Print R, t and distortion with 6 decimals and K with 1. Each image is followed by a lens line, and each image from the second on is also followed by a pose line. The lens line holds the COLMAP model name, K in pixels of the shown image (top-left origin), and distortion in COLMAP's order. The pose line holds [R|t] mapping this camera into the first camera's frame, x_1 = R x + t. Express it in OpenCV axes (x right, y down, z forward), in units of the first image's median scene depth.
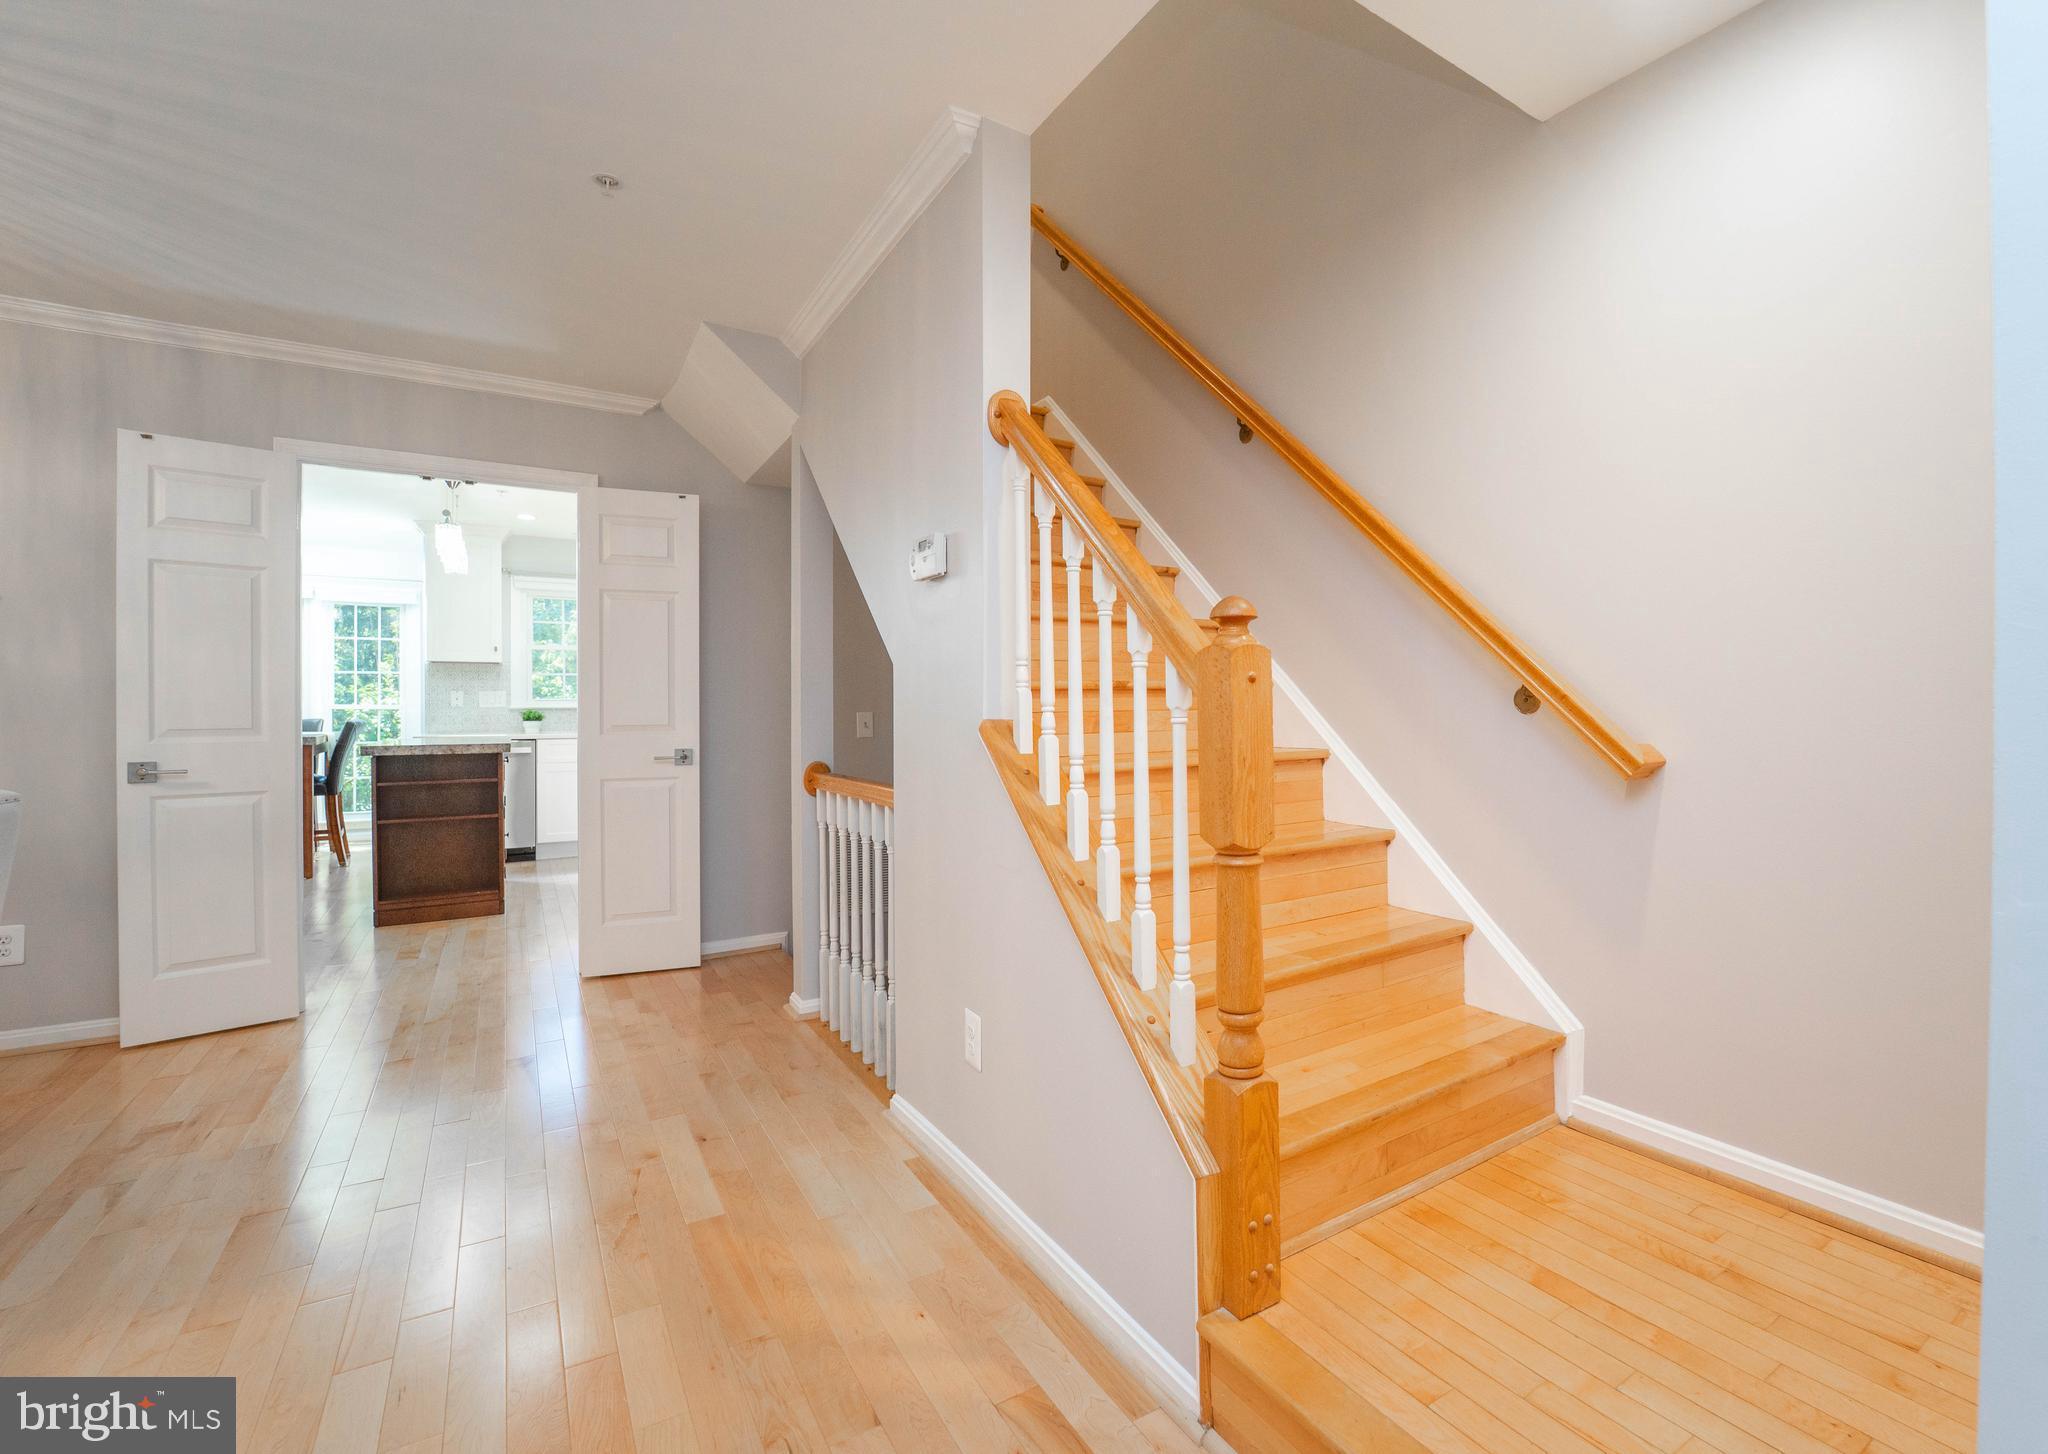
lens RADIAL K [[879.7, 0, 1094.9], [0, 879.7, 708.2], [0, 0, 1]] dist [-0.000618, -0.000110]
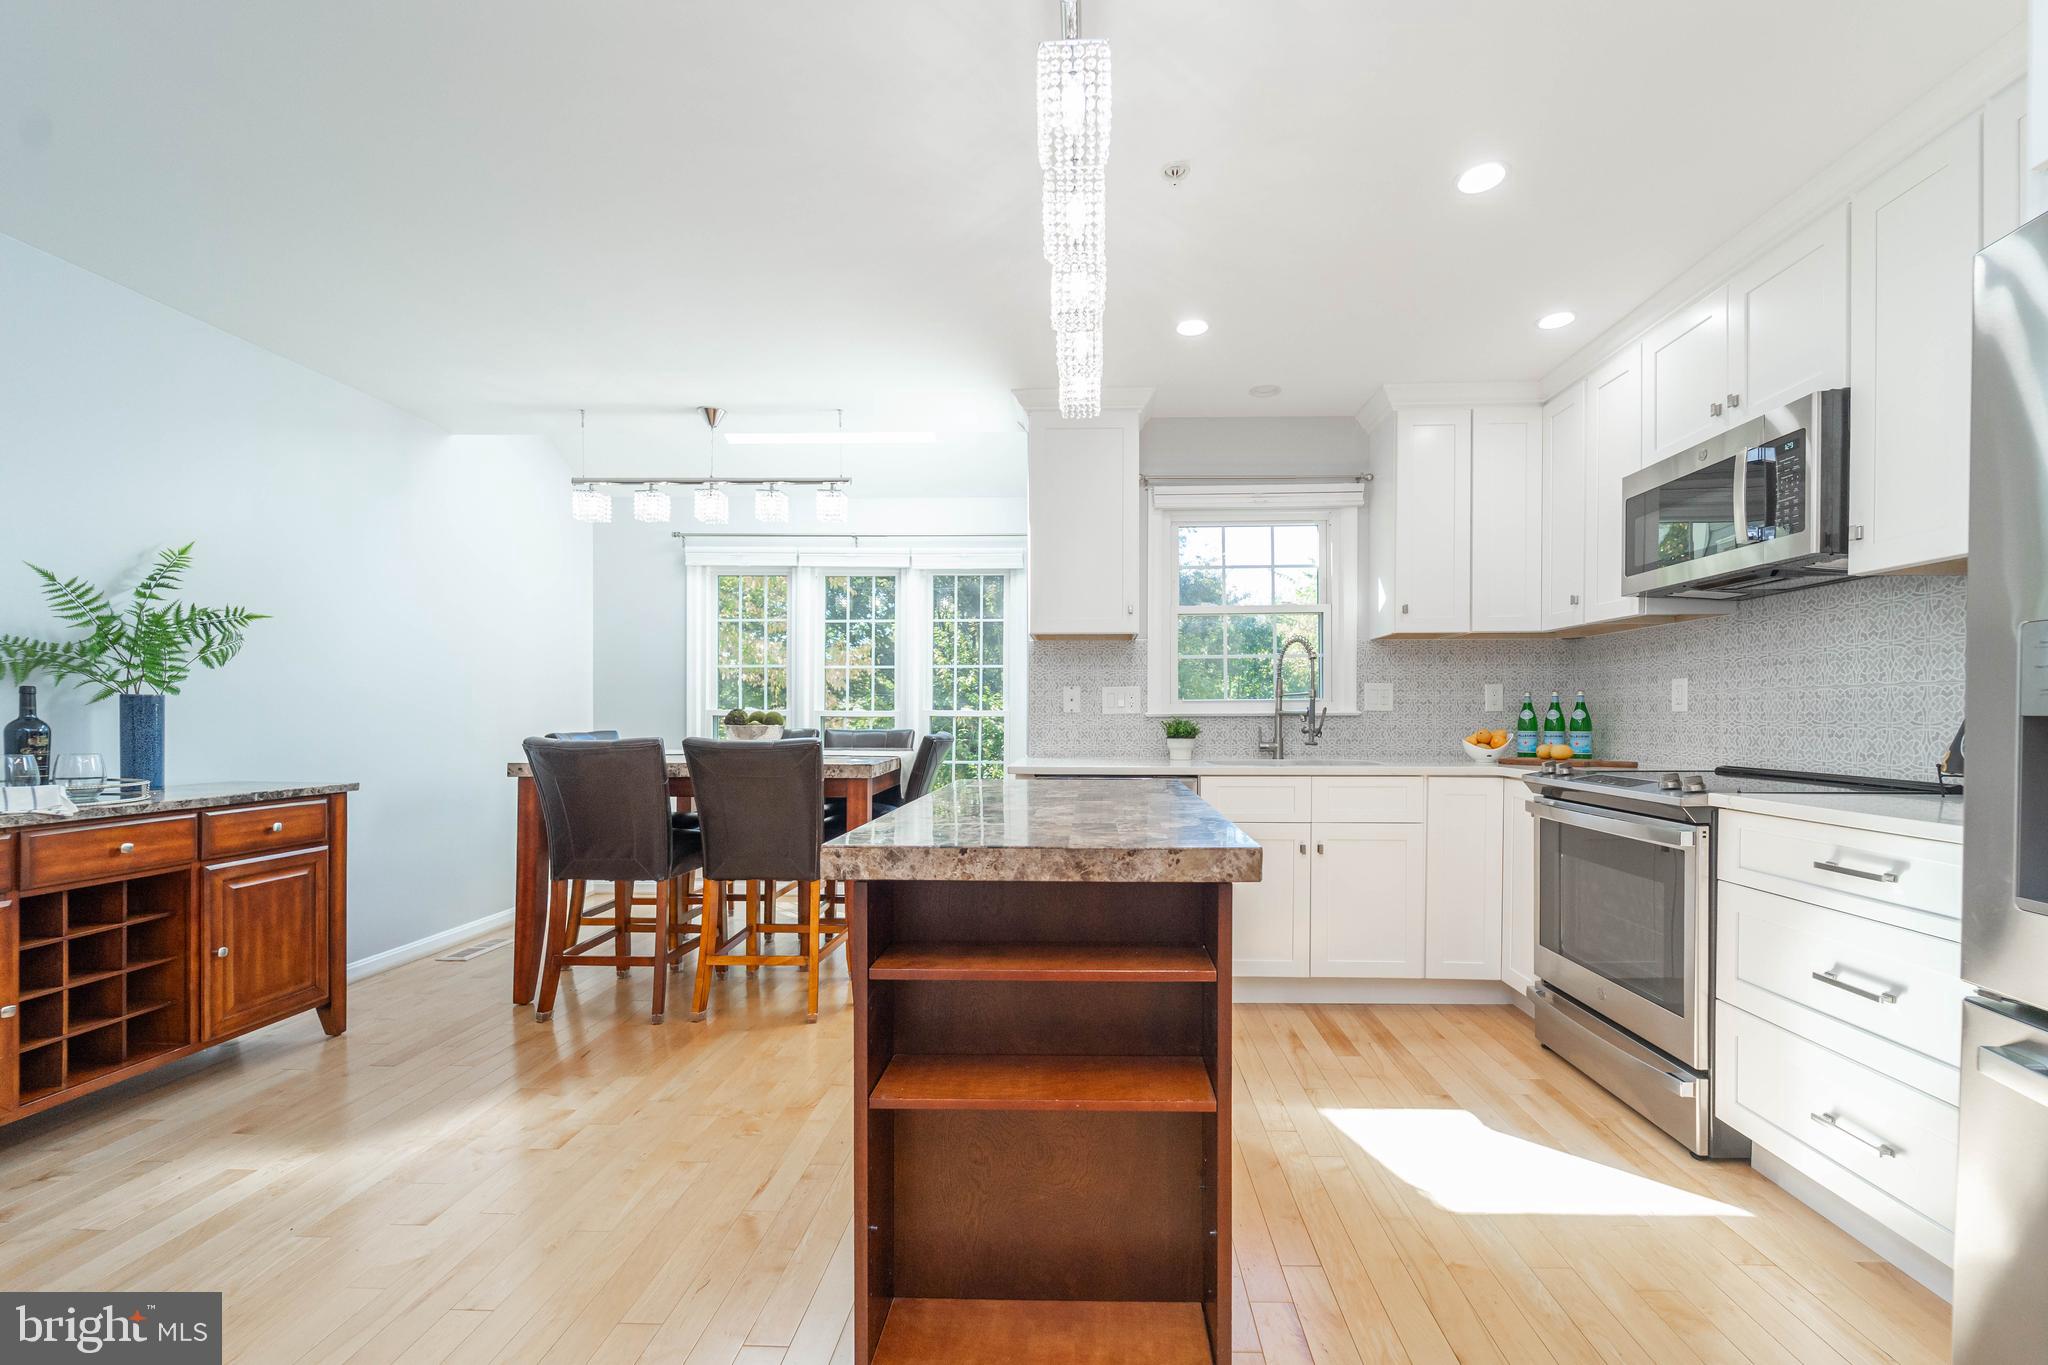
lens RADIAL K [[879.4, 0, 1038.8], [0, 879.4, 729.7], [0, 0, 1]] dist [-0.004107, -0.000617]
pose [[0.794994, 0.011284, -0.606512, -0.618296], [-0.002632, 0.999882, 0.015153, 0.001170], [0.606612, -0.010450, 0.794930, 0.831580]]
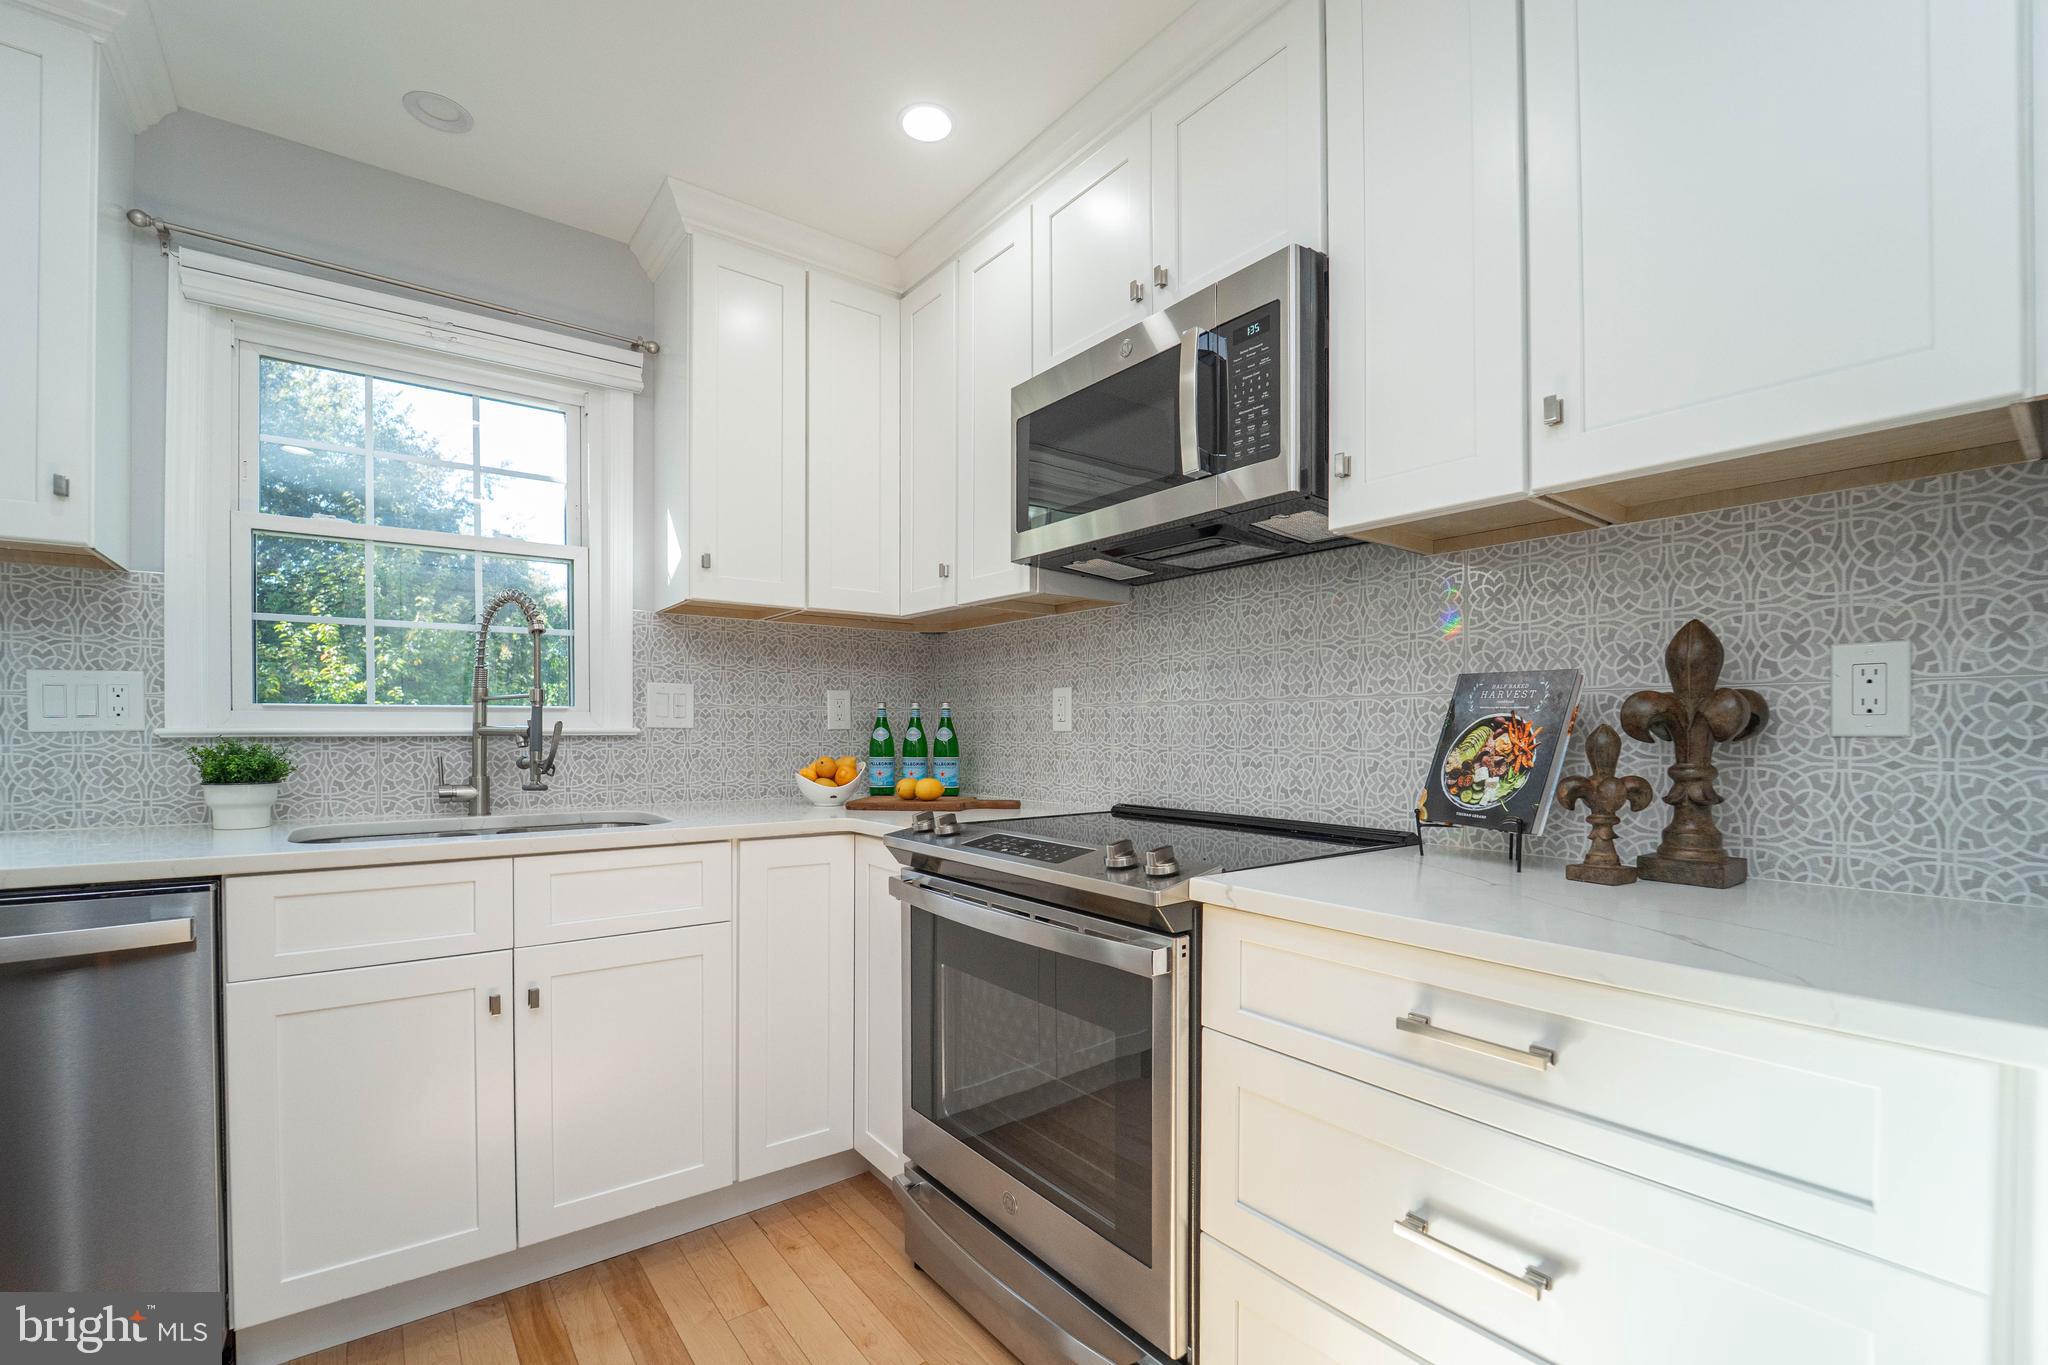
lens RADIAL K [[879.4, 0, 1038.8], [0, 879.4, 729.7], [0, 0, 1]] dist [-0.004107, -0.000617]
pose [[0.998472, 0.004808, 0.055050, -0.685638], [-0.004605, 0.999982, -0.003824, -0.003146], [-0.055067, 0.003565, 0.998476, 1.195372]]
